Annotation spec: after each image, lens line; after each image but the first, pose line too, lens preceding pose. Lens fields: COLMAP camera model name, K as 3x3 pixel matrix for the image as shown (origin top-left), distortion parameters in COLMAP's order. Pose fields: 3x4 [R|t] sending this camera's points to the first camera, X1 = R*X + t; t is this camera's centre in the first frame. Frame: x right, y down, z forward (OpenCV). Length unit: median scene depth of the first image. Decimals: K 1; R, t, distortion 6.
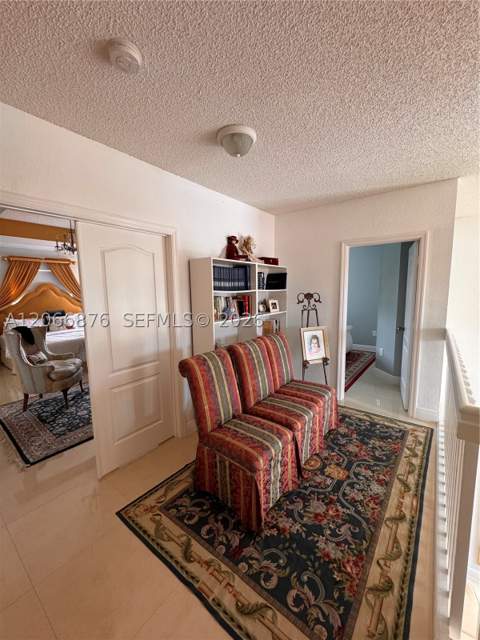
lens RADIAL K [[258.0, 0, 240.4], [0, 258.0, 319.5], [0, 0, 1]] dist [-0.000679, -0.000013]
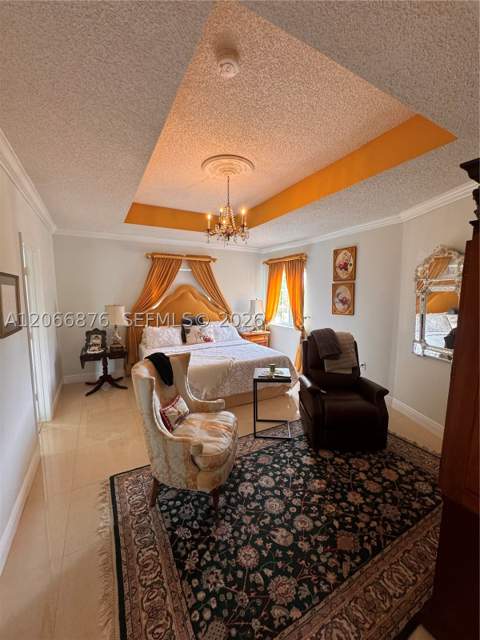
lens RADIAL K [[258.0, 0, 240.5], [0, 258.0, 318.6], [0, 0, 1]] dist [-0.000679, -0.000013]
pose [[0.917758, 0.056269, -0.393134, -0.268567], [-0.060860, 0.998146, 0.000788, -0.044527], [0.392449, 0.023203, 0.919481, 0.318052]]
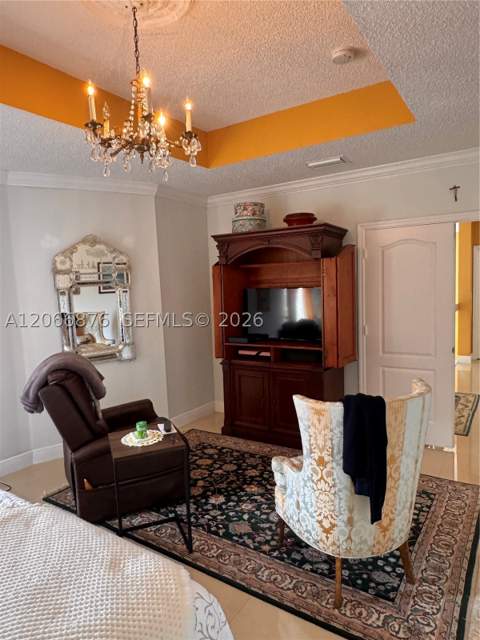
lens RADIAL K [[423.2, 0, 239.6], [0, 423.2, 319.8], [0, 0, 1]] dist [0.003524, 0.000580]
pose [[-0.077287, -0.068528, 0.994651, -0.858913], [0.154262, 0.984799, 0.079836, -0.083653], [-0.985002, 0.159608, -0.065541, 0.737110]]
